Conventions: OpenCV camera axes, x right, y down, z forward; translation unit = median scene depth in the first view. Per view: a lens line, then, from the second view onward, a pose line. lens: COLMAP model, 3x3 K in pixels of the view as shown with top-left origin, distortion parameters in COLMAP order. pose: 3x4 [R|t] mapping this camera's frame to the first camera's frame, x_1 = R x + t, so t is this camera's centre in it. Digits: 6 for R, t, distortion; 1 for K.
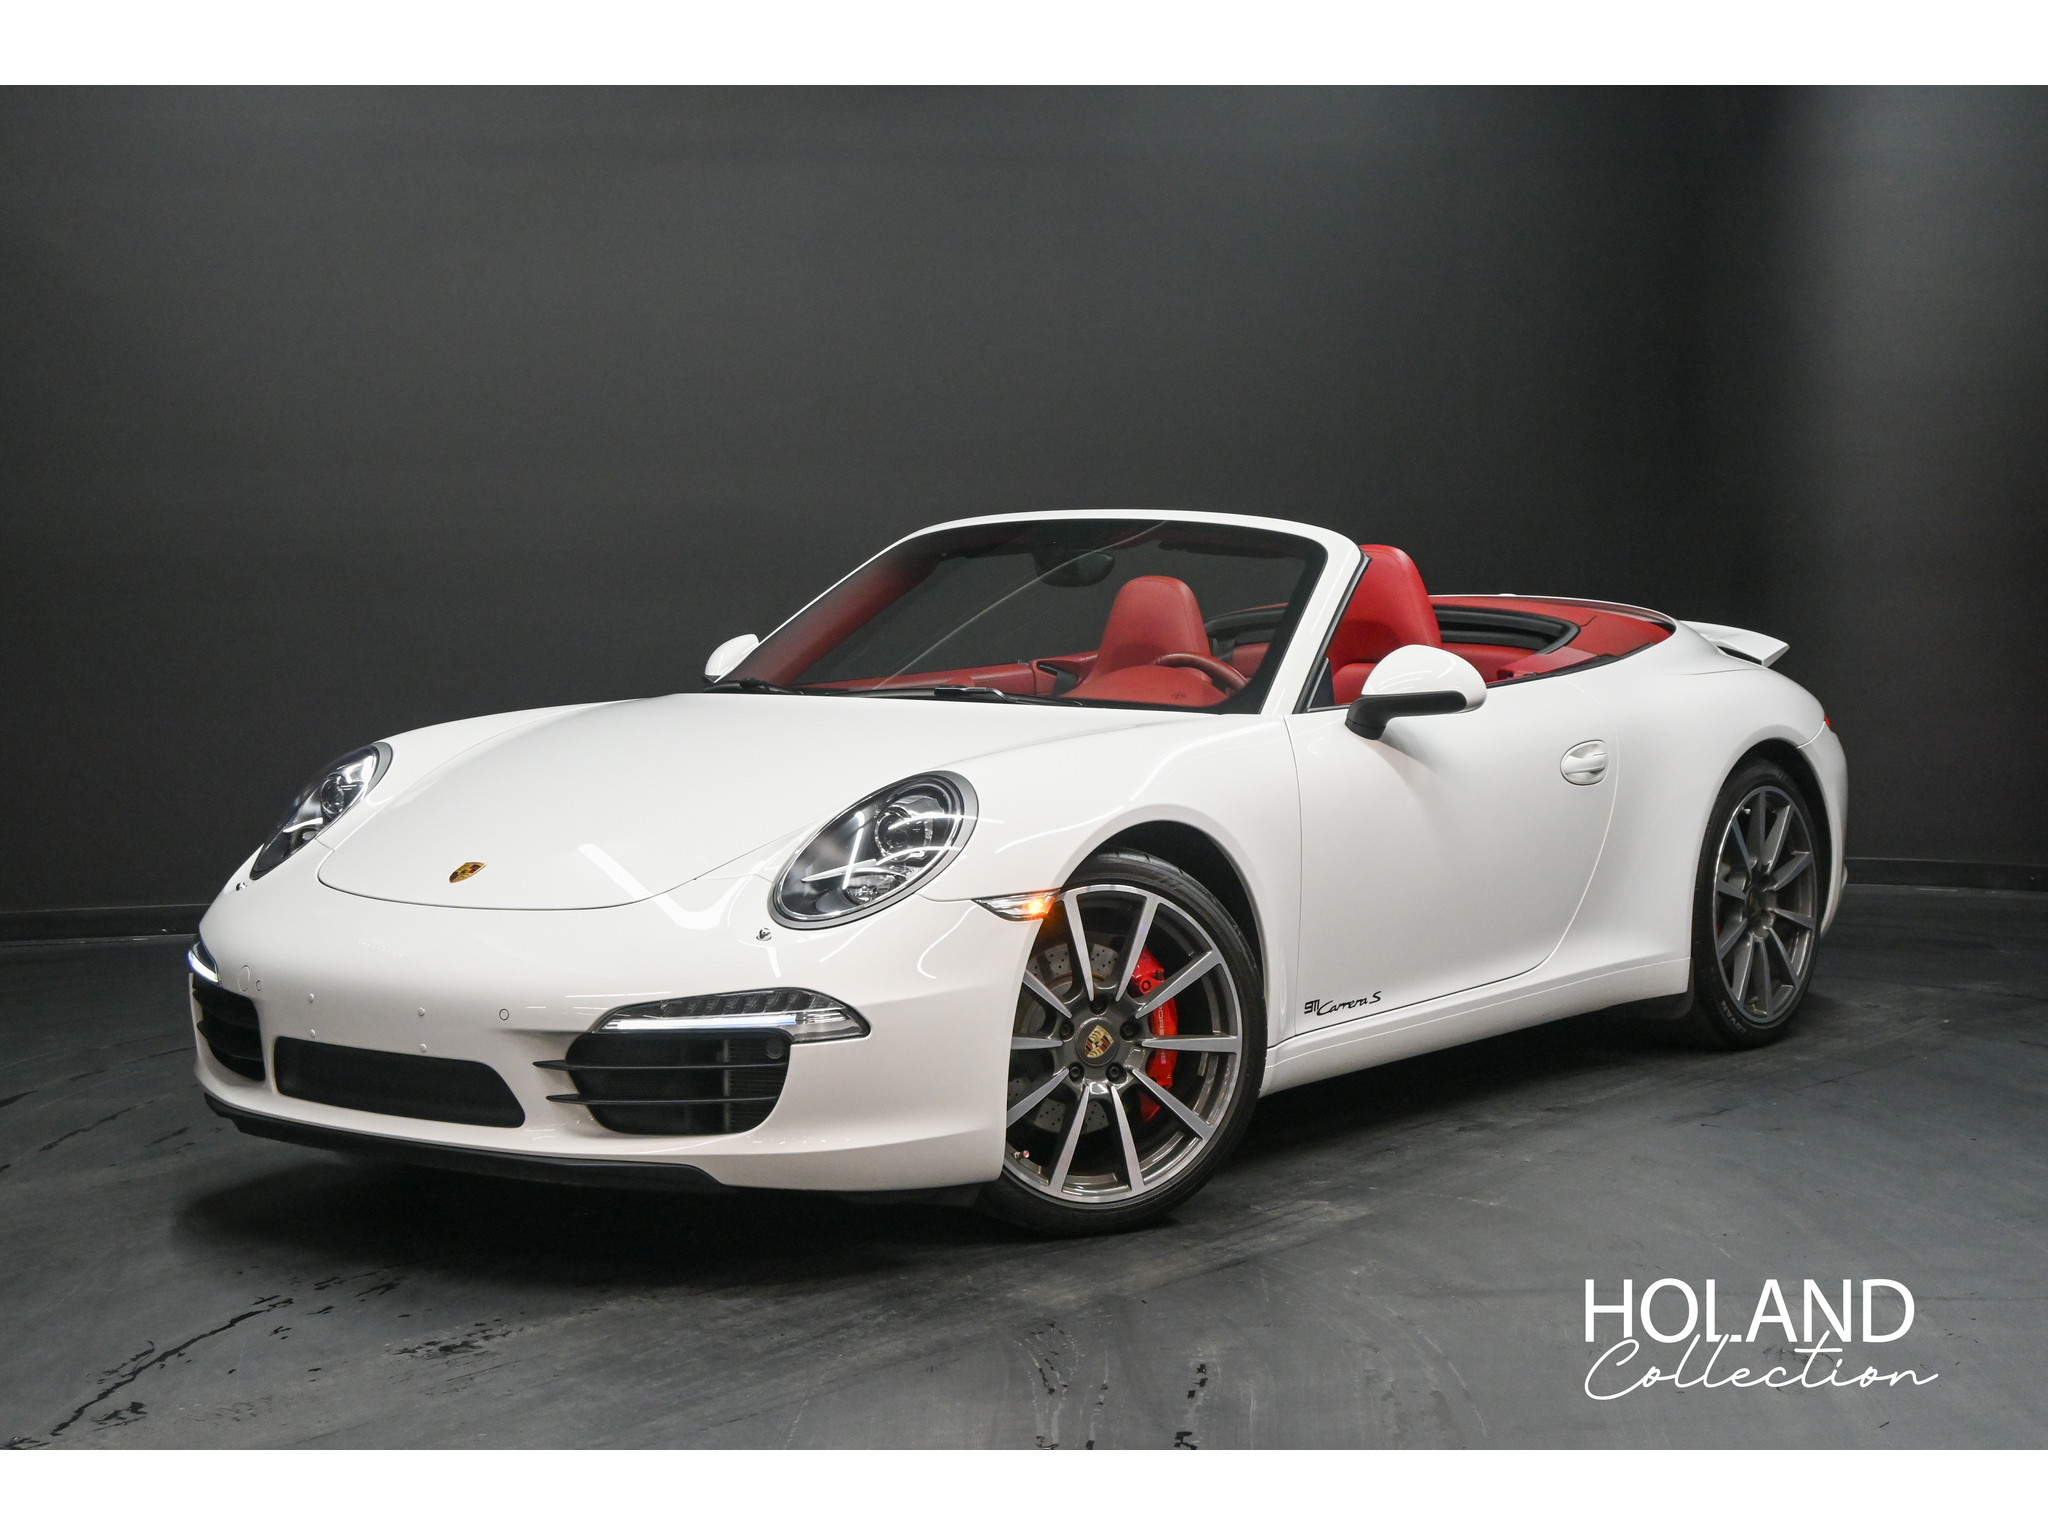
lens RADIAL K [[3252.6, 0, 1023.6], [0, 3252.6, 757.1], [0, 0, 1]] dist [-0.006462, 0.000000]
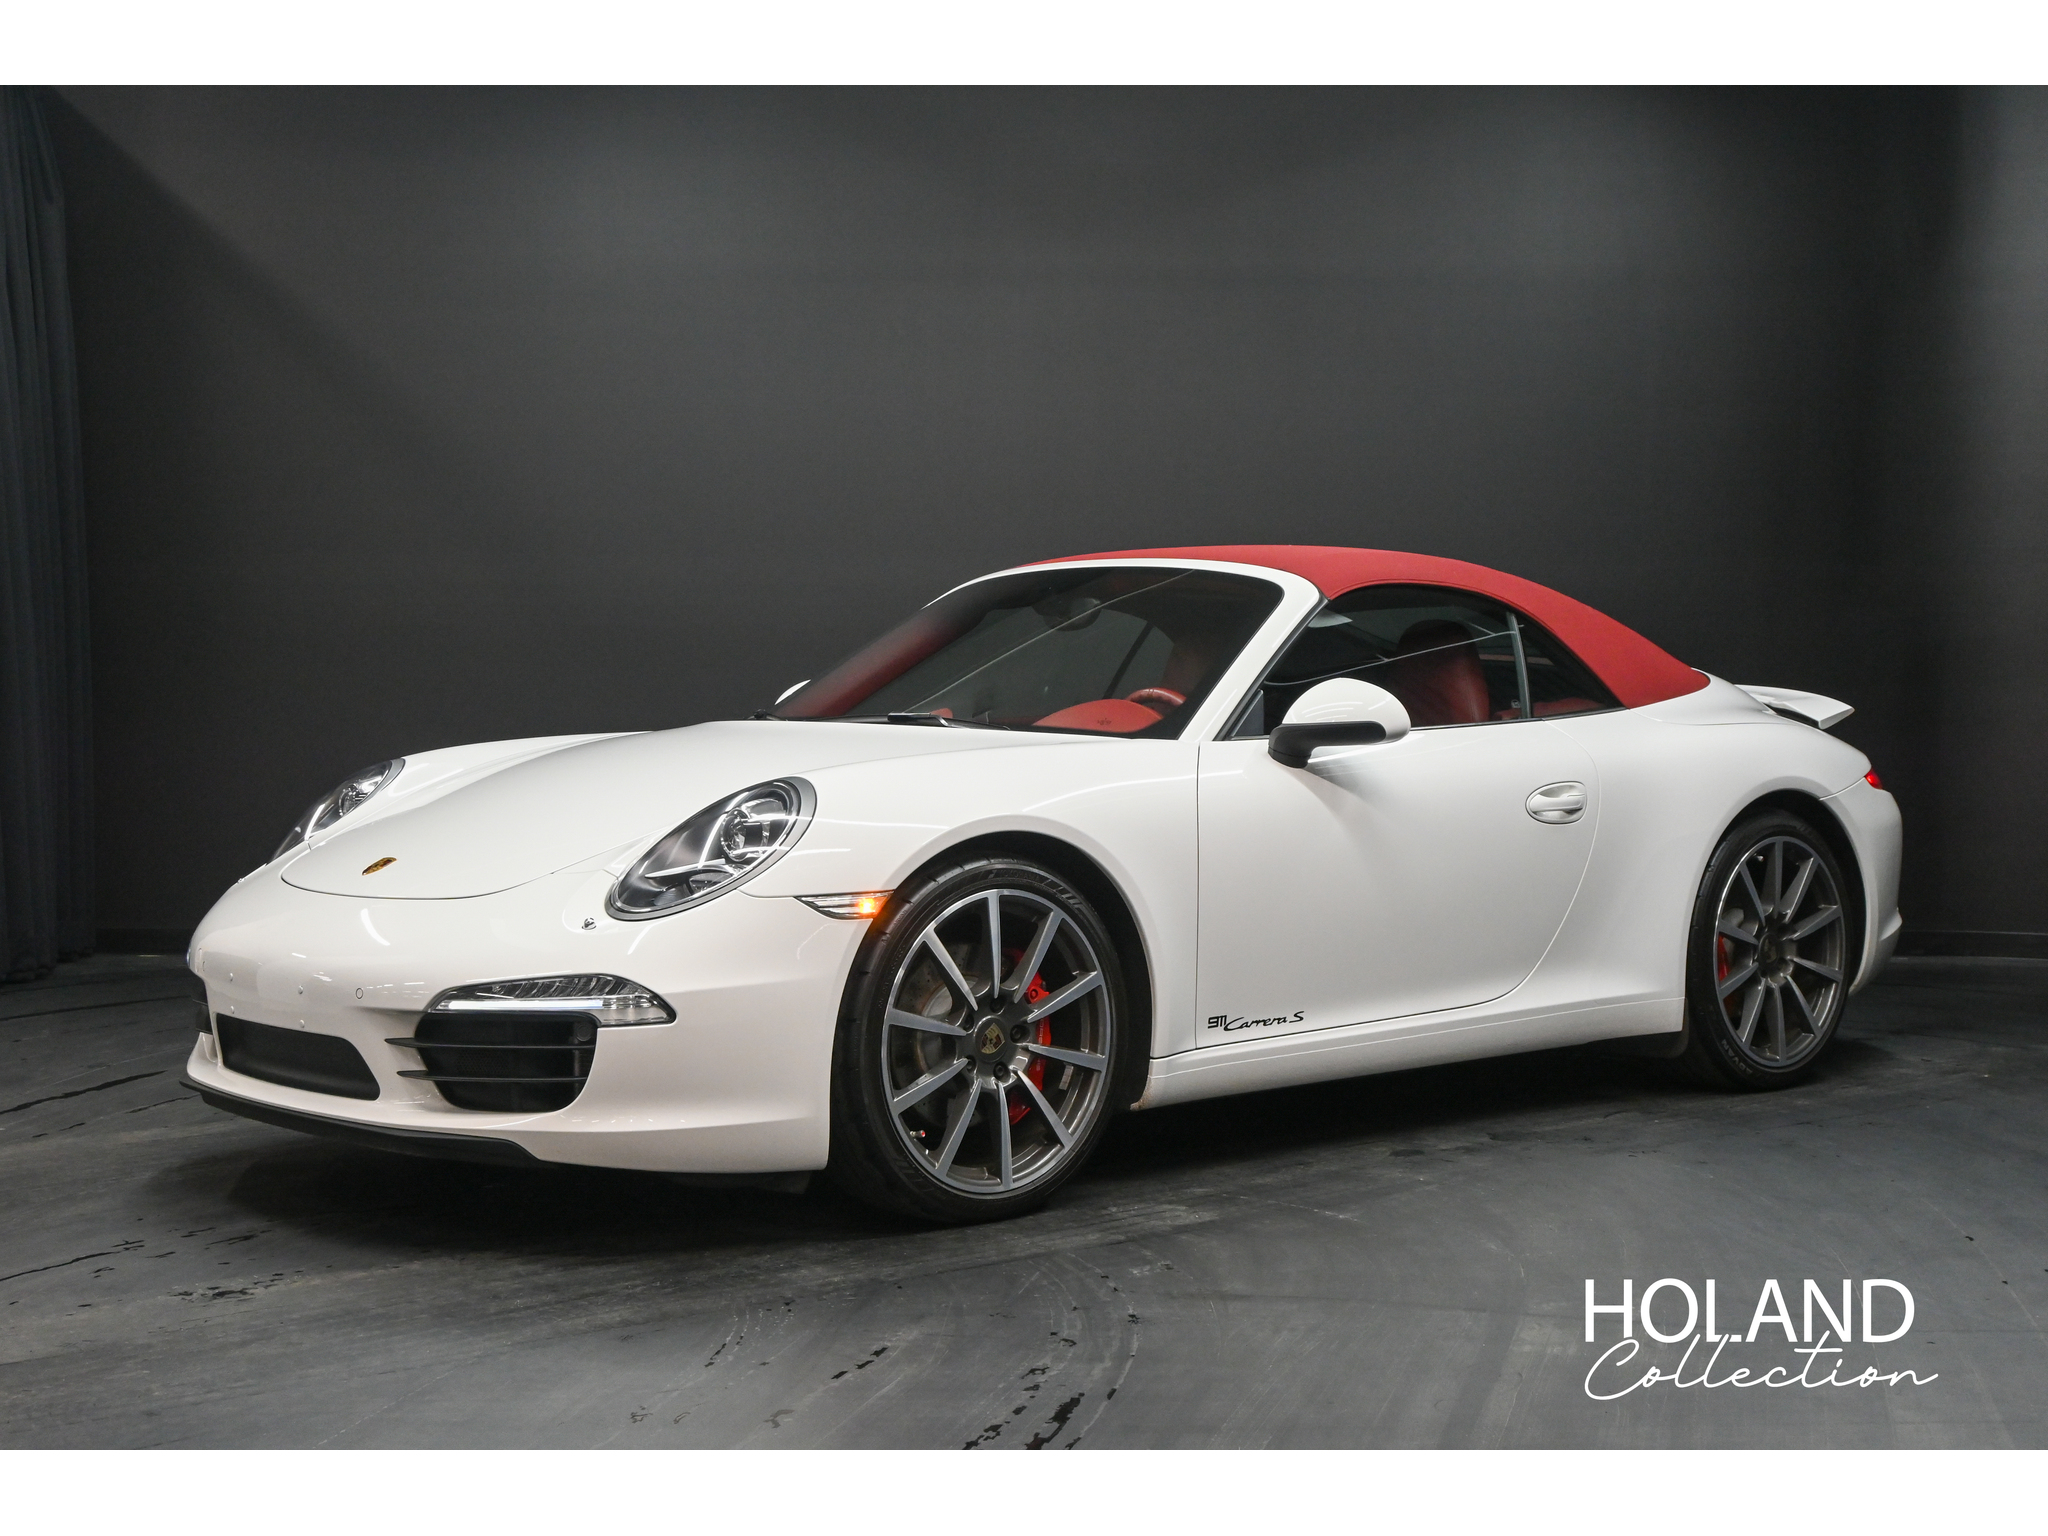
lens RADIAL K [[2761.2, 0, 1064.8], [0, 2761.2, 826.5], [0, 0, 1]] dist [-0.034415, 0.000000]
pose [[0.984507, 0.016558, -0.174562, 0.211166], [-0.019153, 0.999730, -0.013191, 0.029414], [0.174296, 0.016330, 0.984558, 0.135044]]
